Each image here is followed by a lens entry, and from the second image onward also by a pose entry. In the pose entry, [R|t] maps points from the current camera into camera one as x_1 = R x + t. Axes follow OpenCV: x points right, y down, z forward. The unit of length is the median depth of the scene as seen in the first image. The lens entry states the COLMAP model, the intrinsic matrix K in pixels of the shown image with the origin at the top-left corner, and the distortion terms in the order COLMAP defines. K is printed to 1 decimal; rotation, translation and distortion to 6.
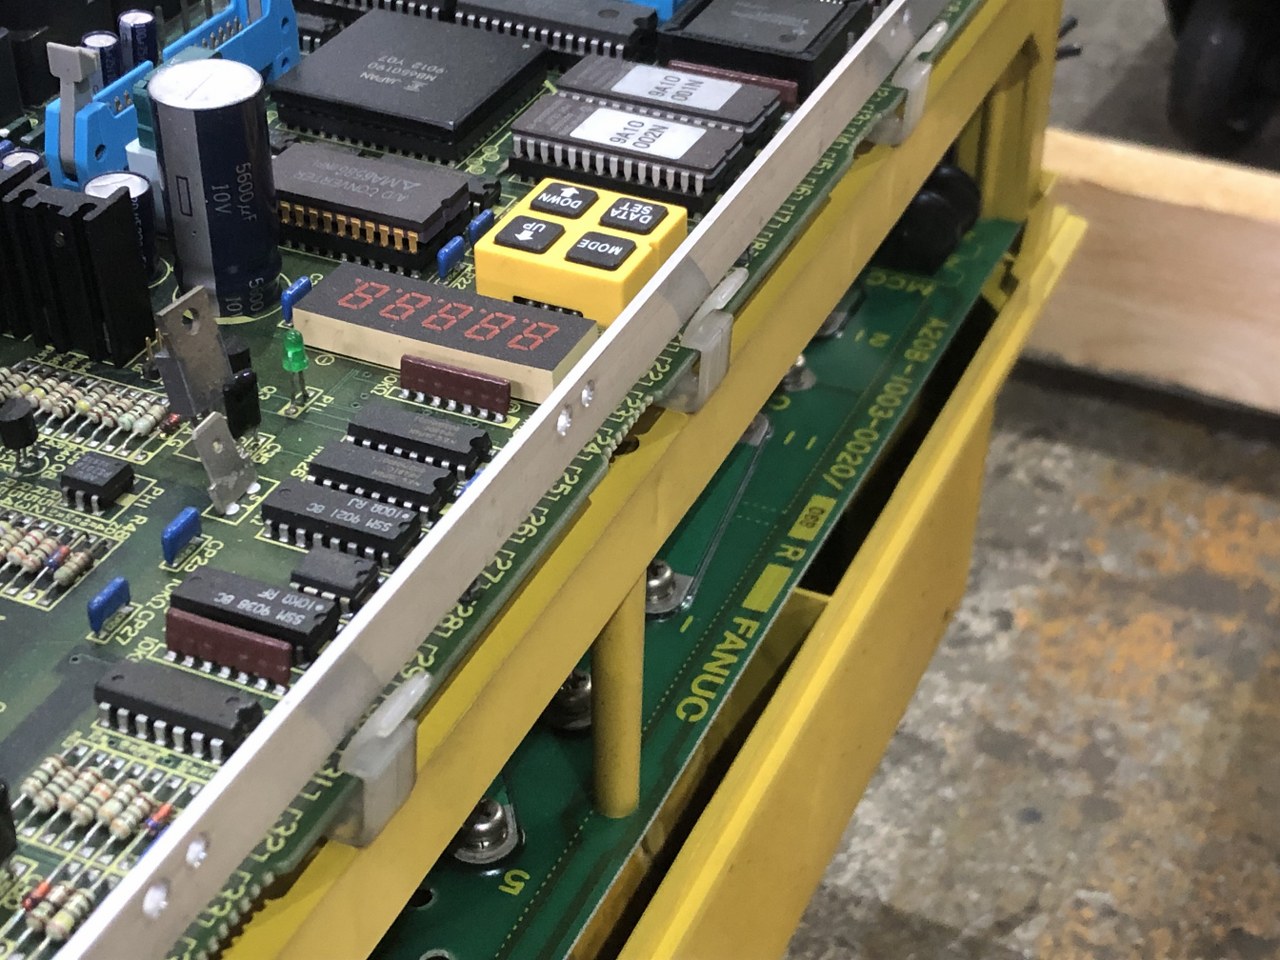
lens RADIAL K [[2073.3, 0, 640.7], [0, 2073.3, 484.2], [0, 0, 1]] dist [0.064519, 0.000000]
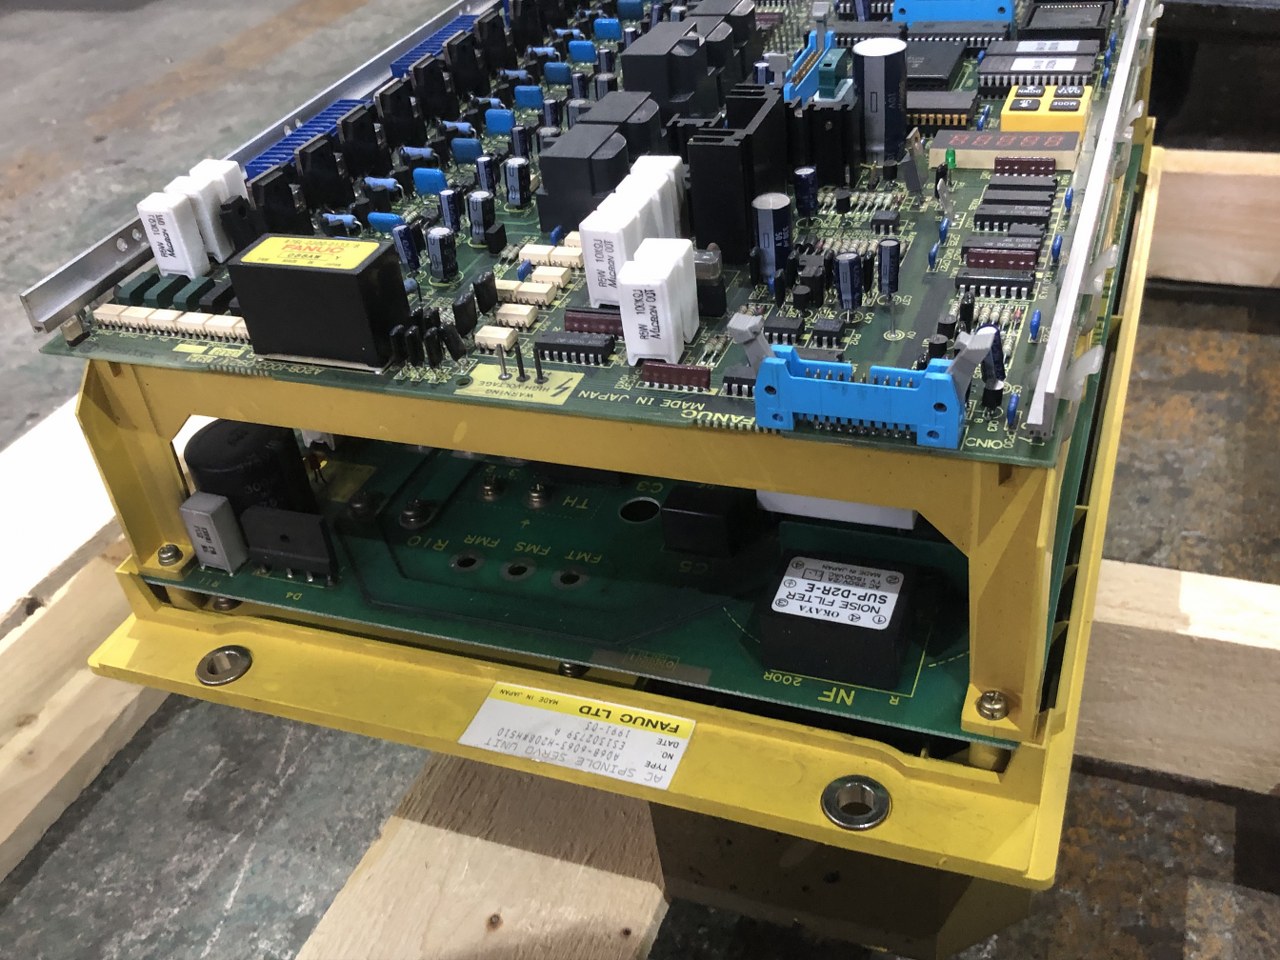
lens RADIAL K [[1282.2, 0, 636.7], [0, 1282.2, 475.3], [0, 0, 1]] dist [0.013939, 0.000000]
pose [[0.990232, -0.134812, -0.035582, -0.215095], [0.134115, 0.990737, -0.021314, 0.107218], [0.038126, 0.016334, 0.999139, -0.137700]]
